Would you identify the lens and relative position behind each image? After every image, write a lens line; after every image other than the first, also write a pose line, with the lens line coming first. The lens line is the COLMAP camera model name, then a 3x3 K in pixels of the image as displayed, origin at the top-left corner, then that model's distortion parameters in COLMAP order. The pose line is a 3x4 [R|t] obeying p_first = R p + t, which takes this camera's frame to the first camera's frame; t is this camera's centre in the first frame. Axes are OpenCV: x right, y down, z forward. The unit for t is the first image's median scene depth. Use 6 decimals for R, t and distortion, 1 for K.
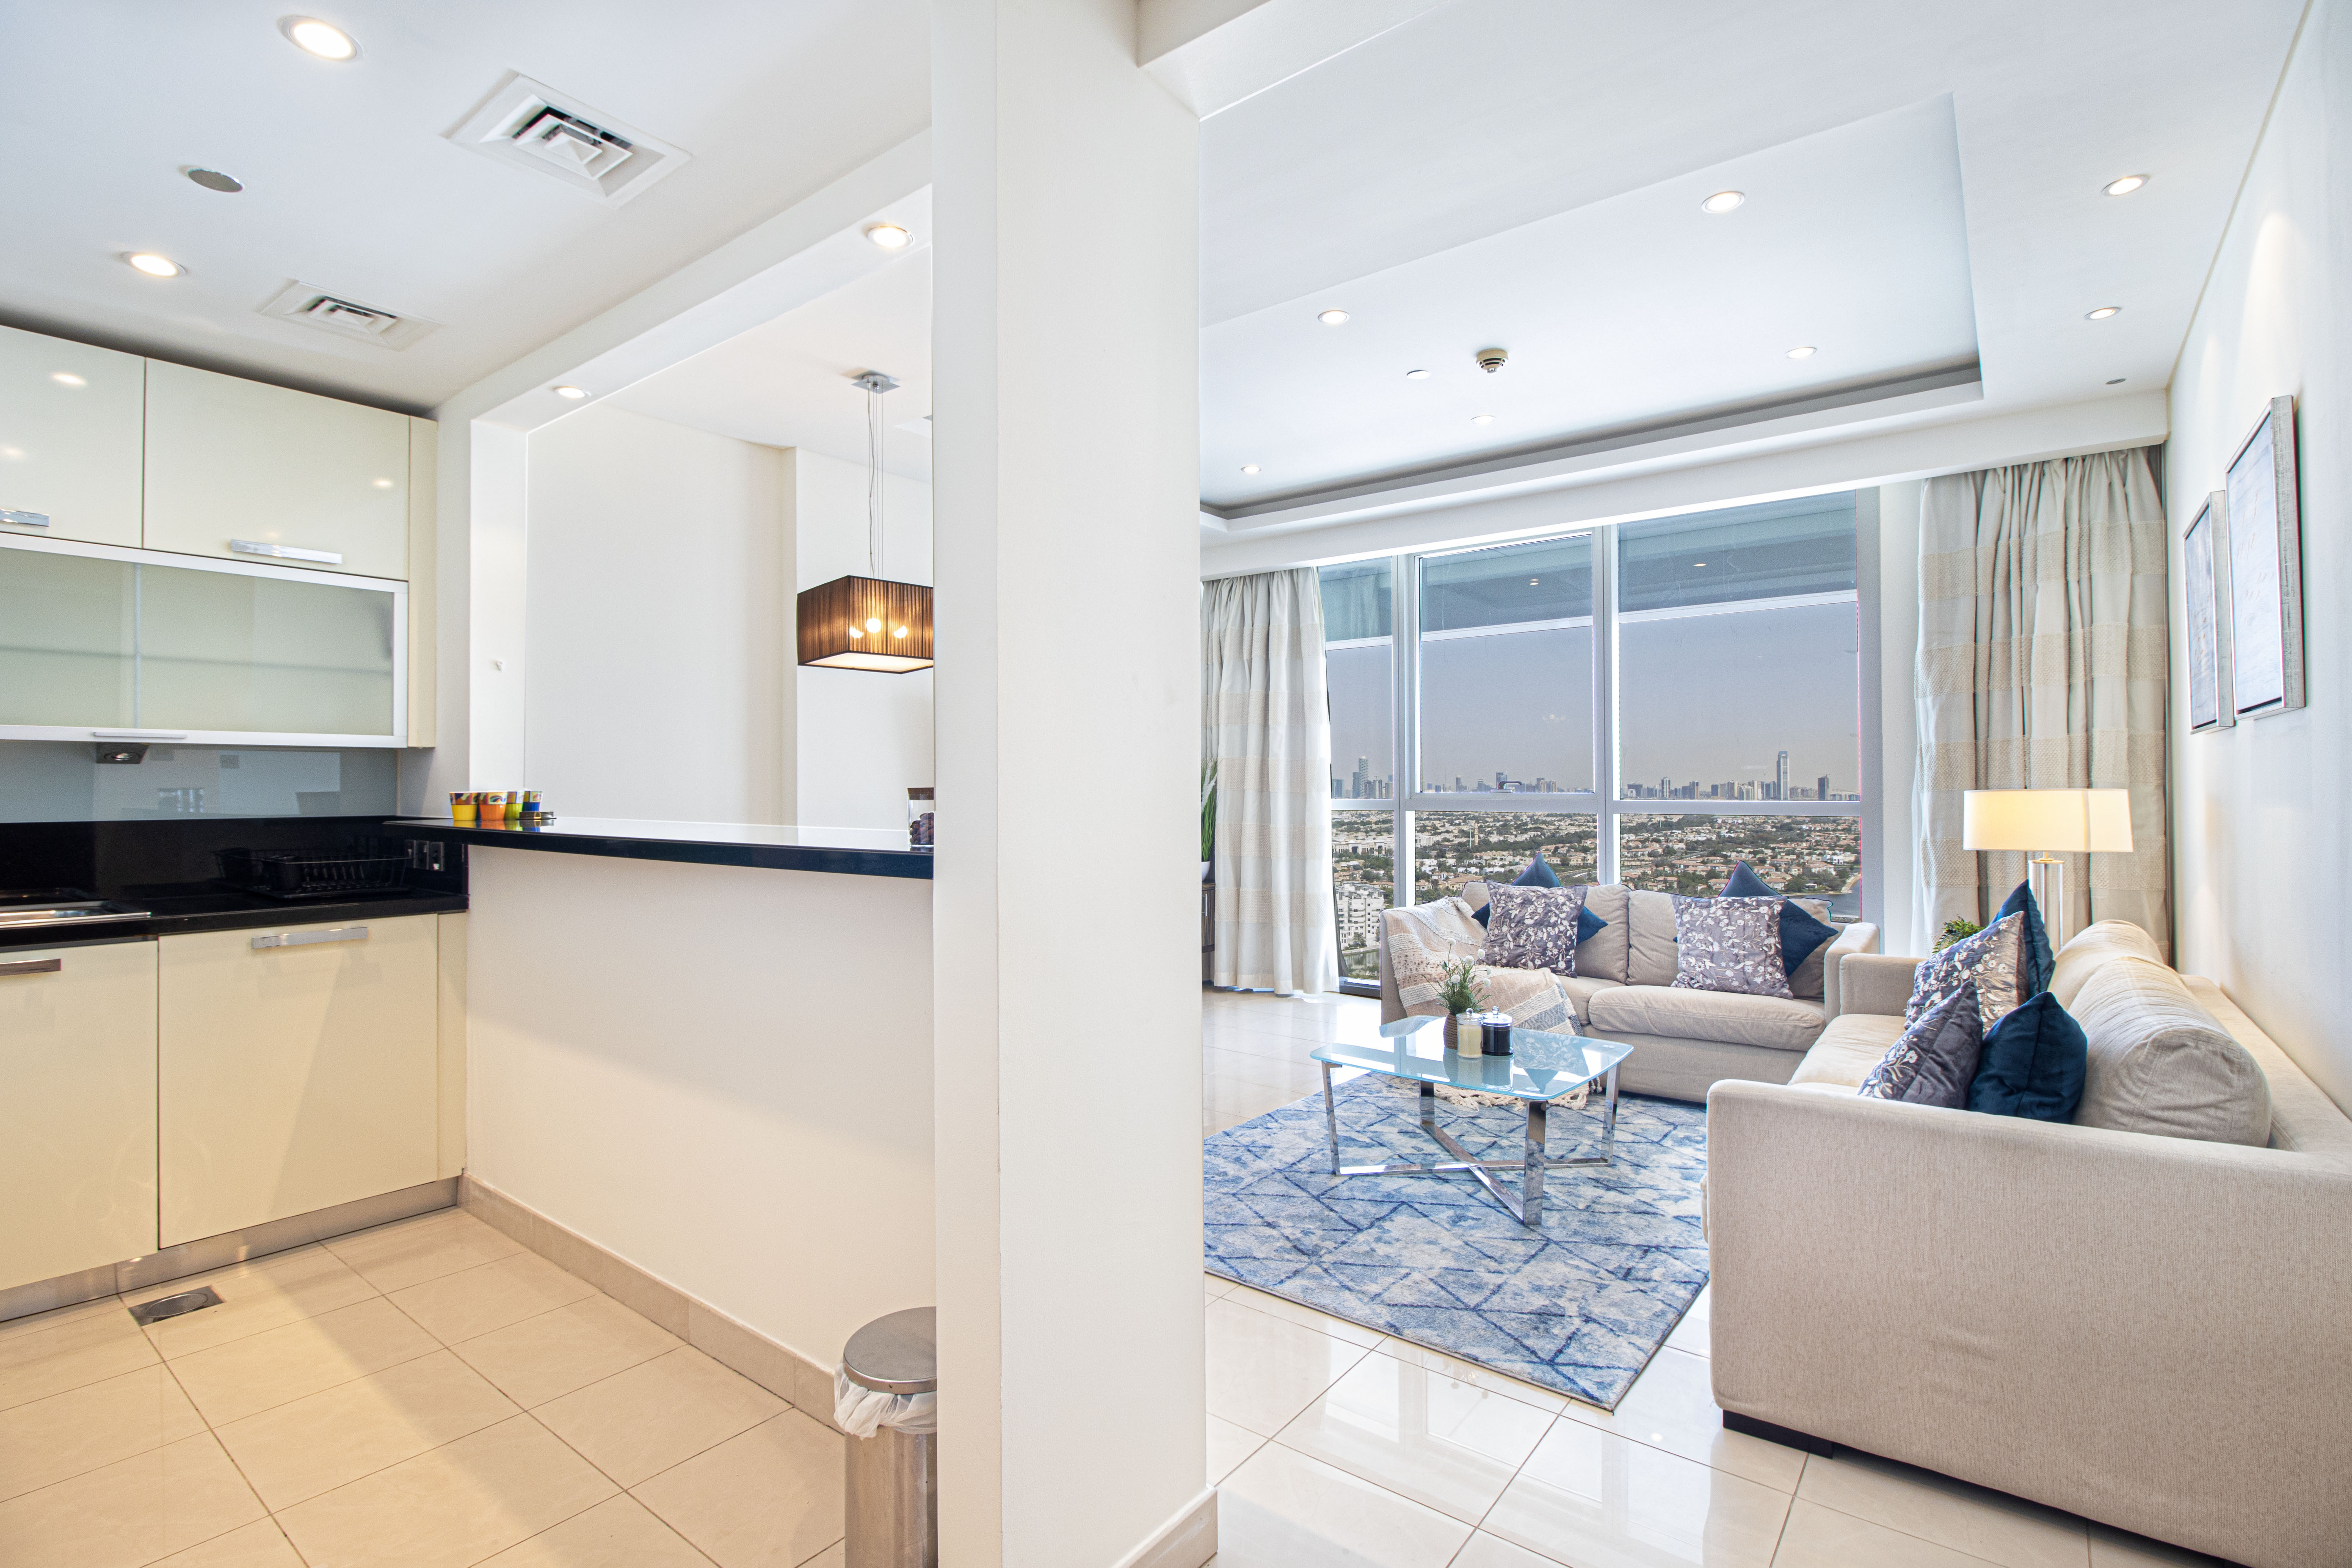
lens RADIAL K [[1084.8, 0, 1180.0], [0, 1084.8, 771.9], [0, 0, 1]] dist [0.000360, -0.012139]
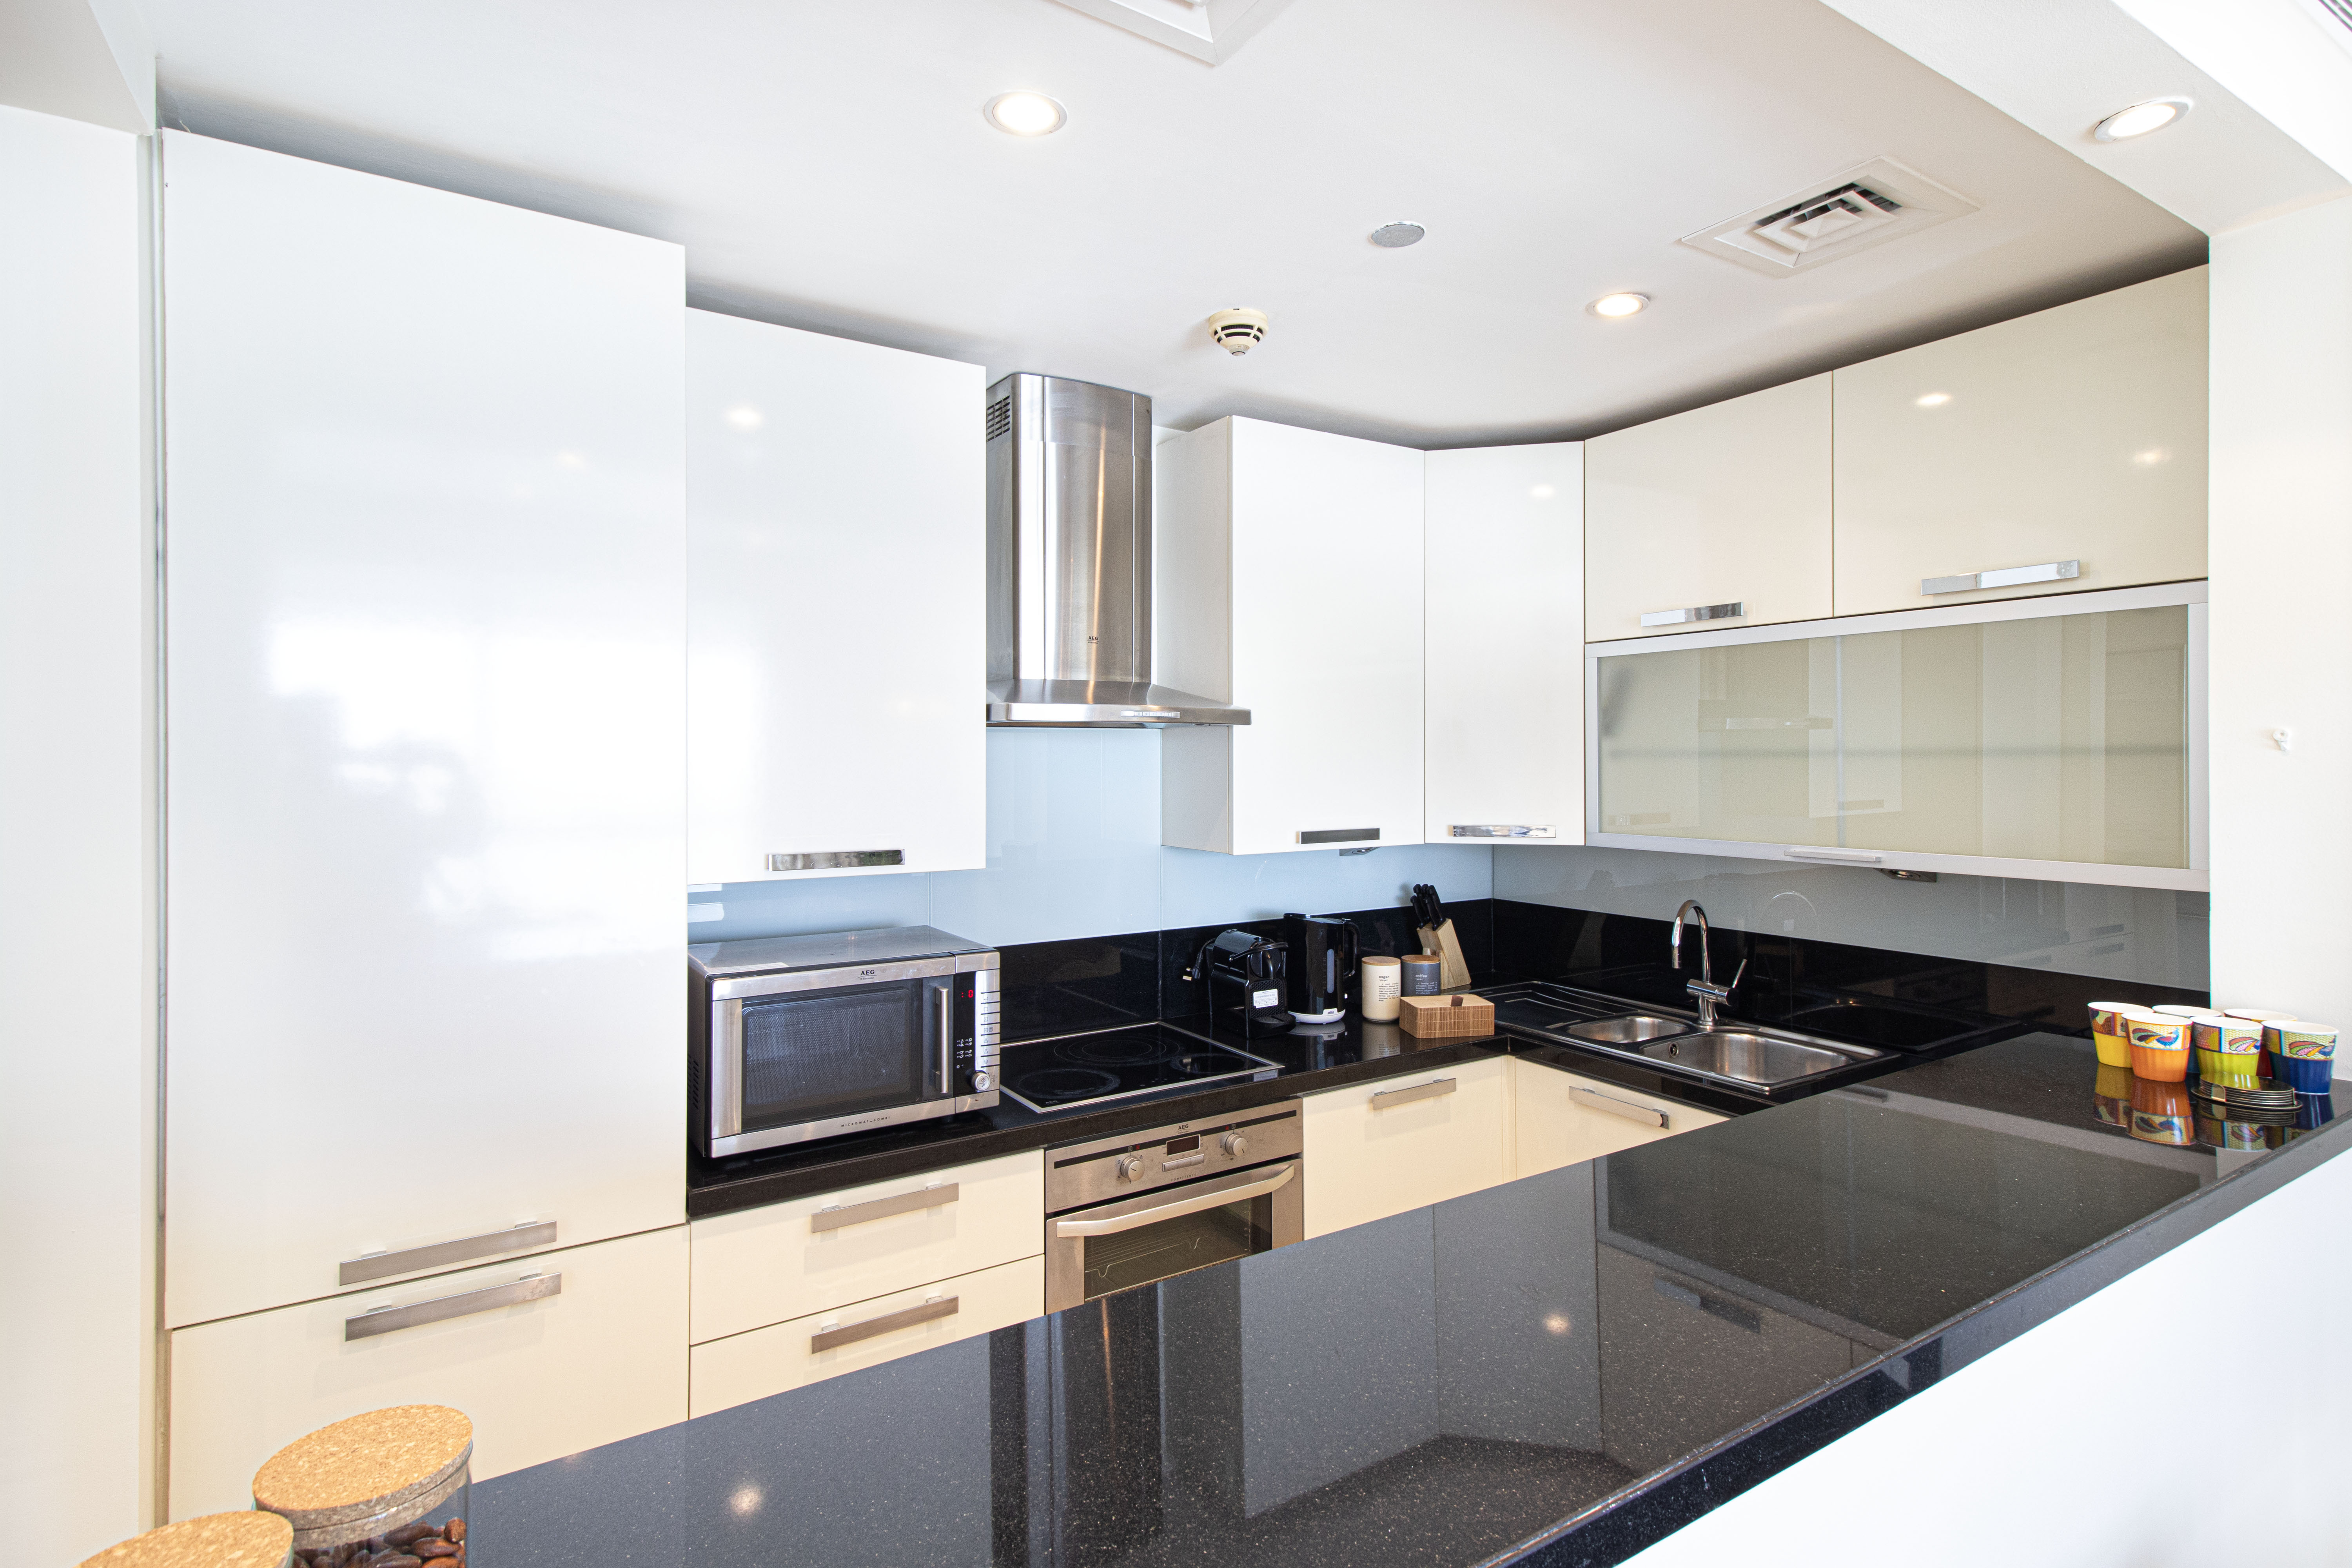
lens RADIAL K [[1159.0, 0, 1181.7], [0, 1159.0, 753.1], [0, 0, 1]] dist [0.012726, 0.000013]
pose [[-0.342472, 0.002868, -0.939524, -0.004397], [0.019933, 0.999792, -0.004214, -0.085949], [0.939316, -0.020170, -0.342459, 0.636124]]
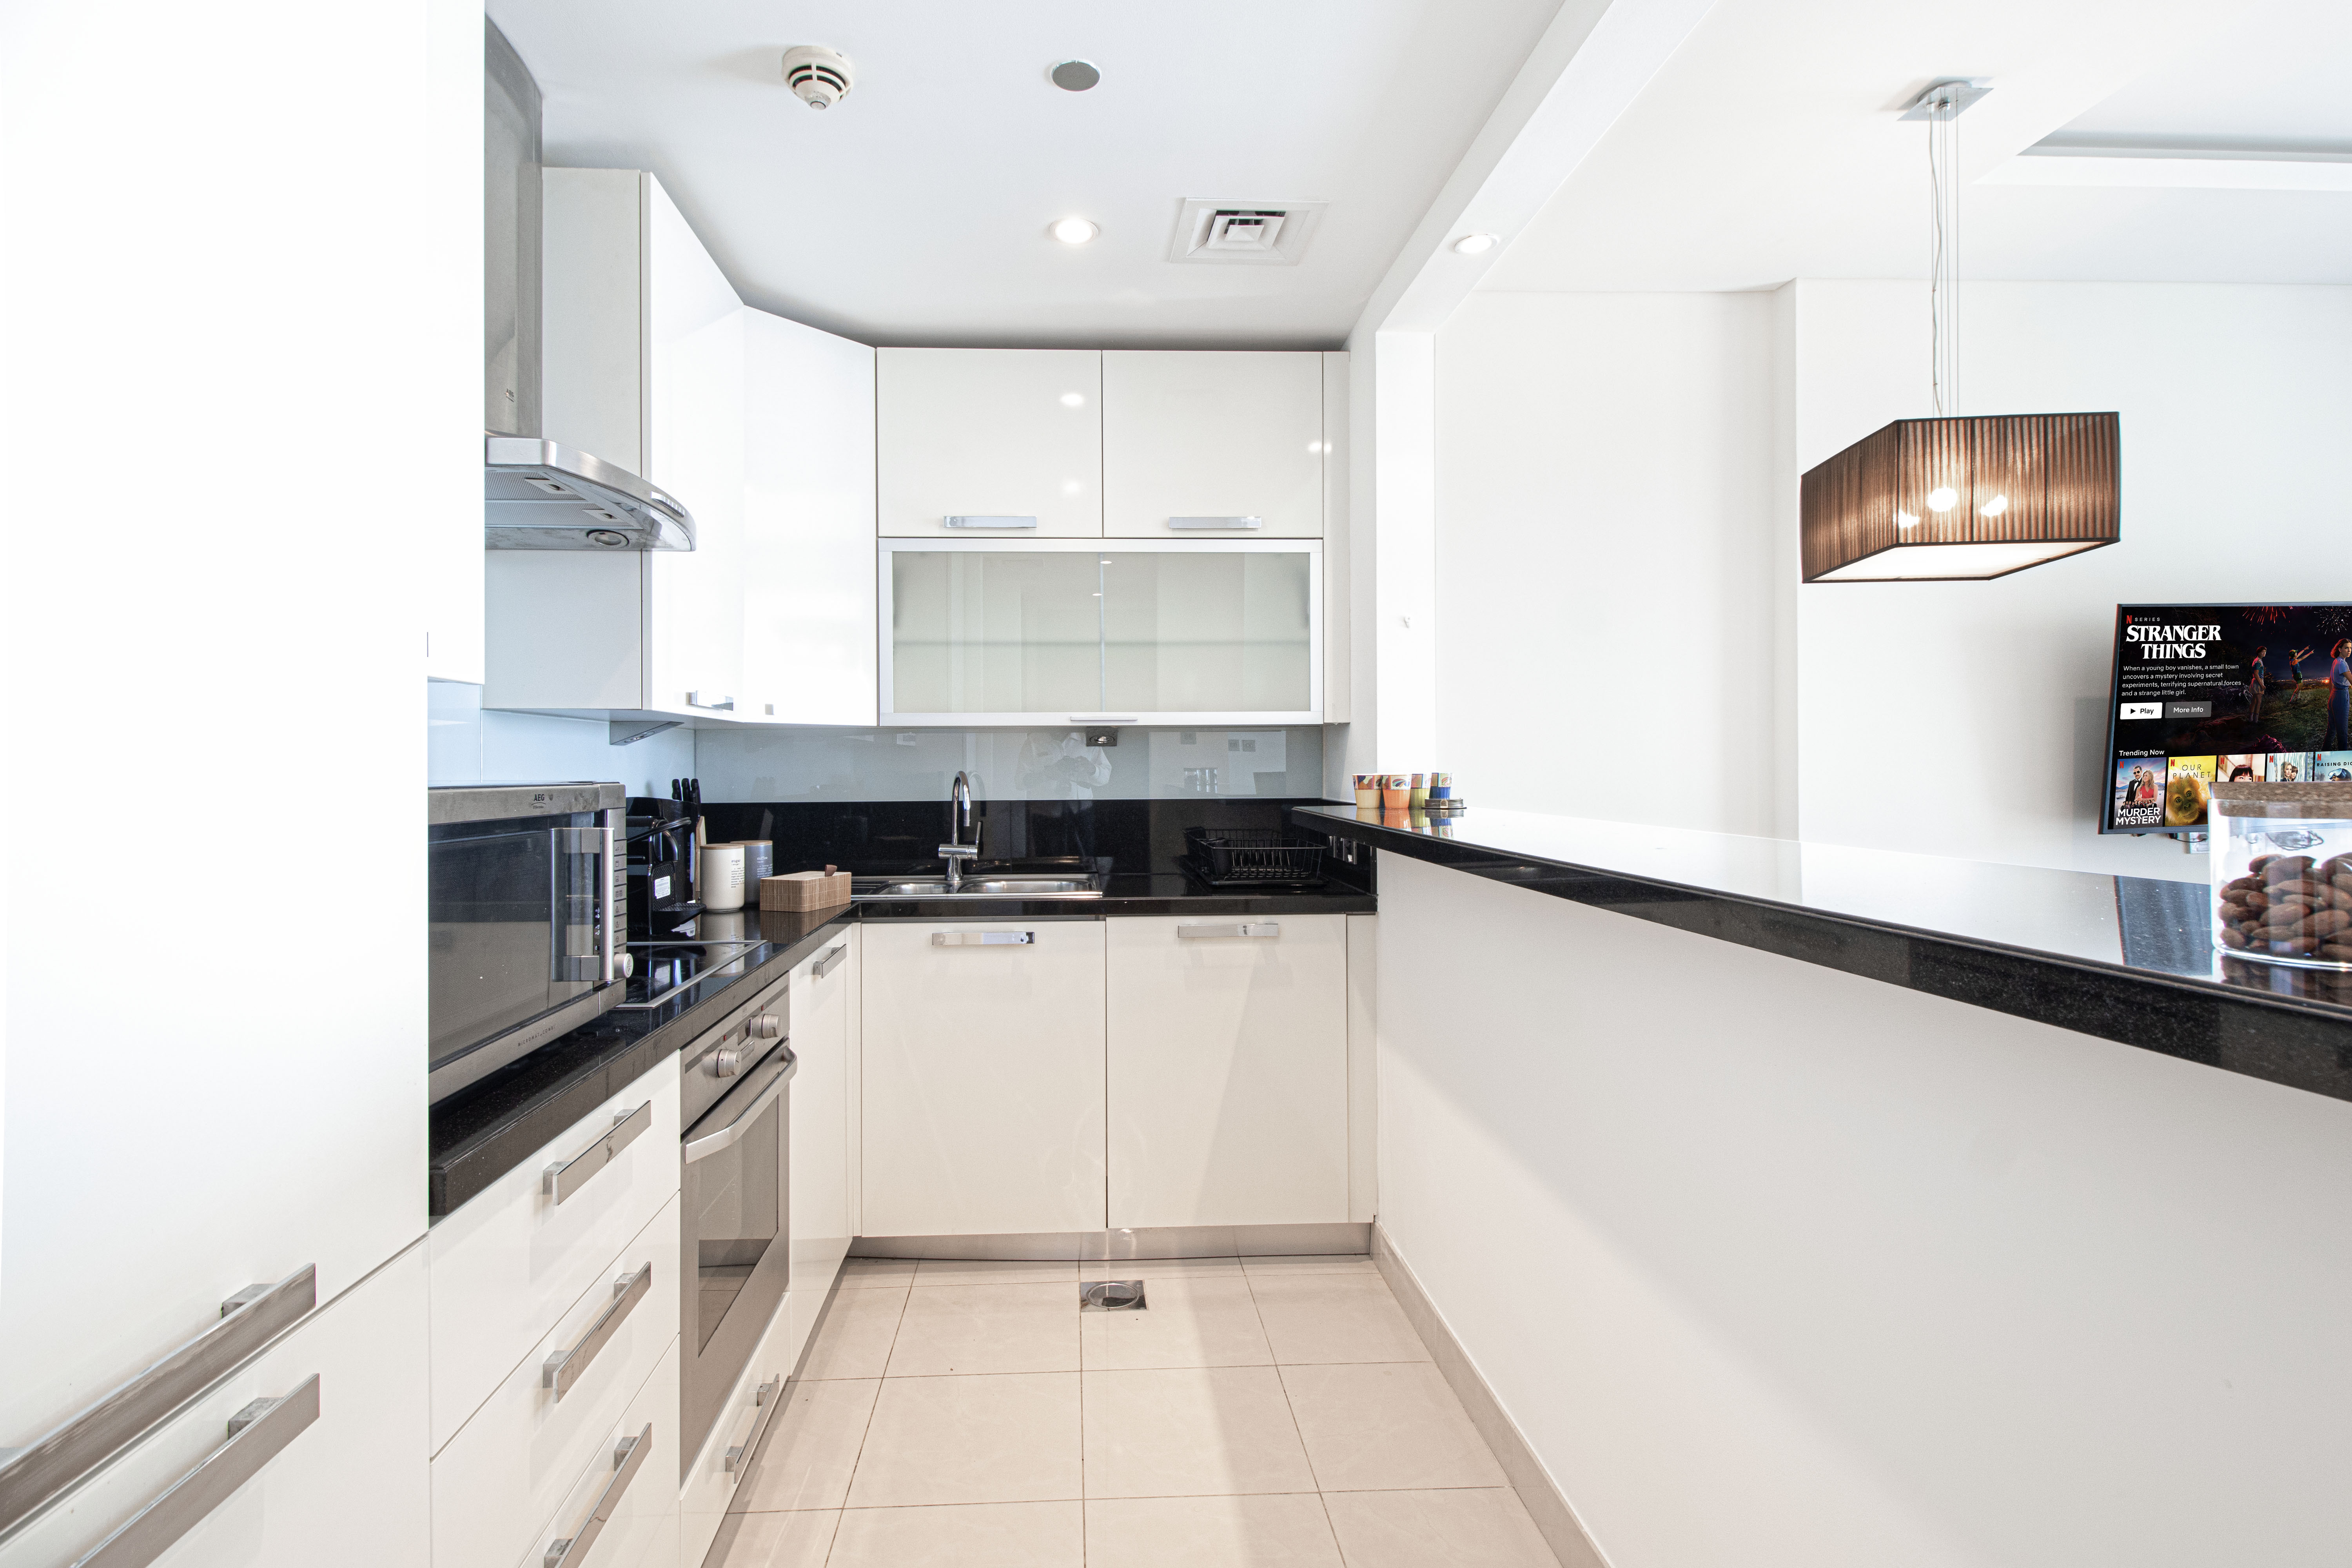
lens RADIAL K [[1115.3, 0, 1134.5], [0, 1115.3, 776.0], [0, 0, 1]] dist [0.027178, -0.019817]
pose [[0.649565, 0.005864, -0.760283, -0.096238], [0.017635, 0.999585, 0.022776, -0.002278], [0.760101, -0.028202, 0.649192, 0.240364]]
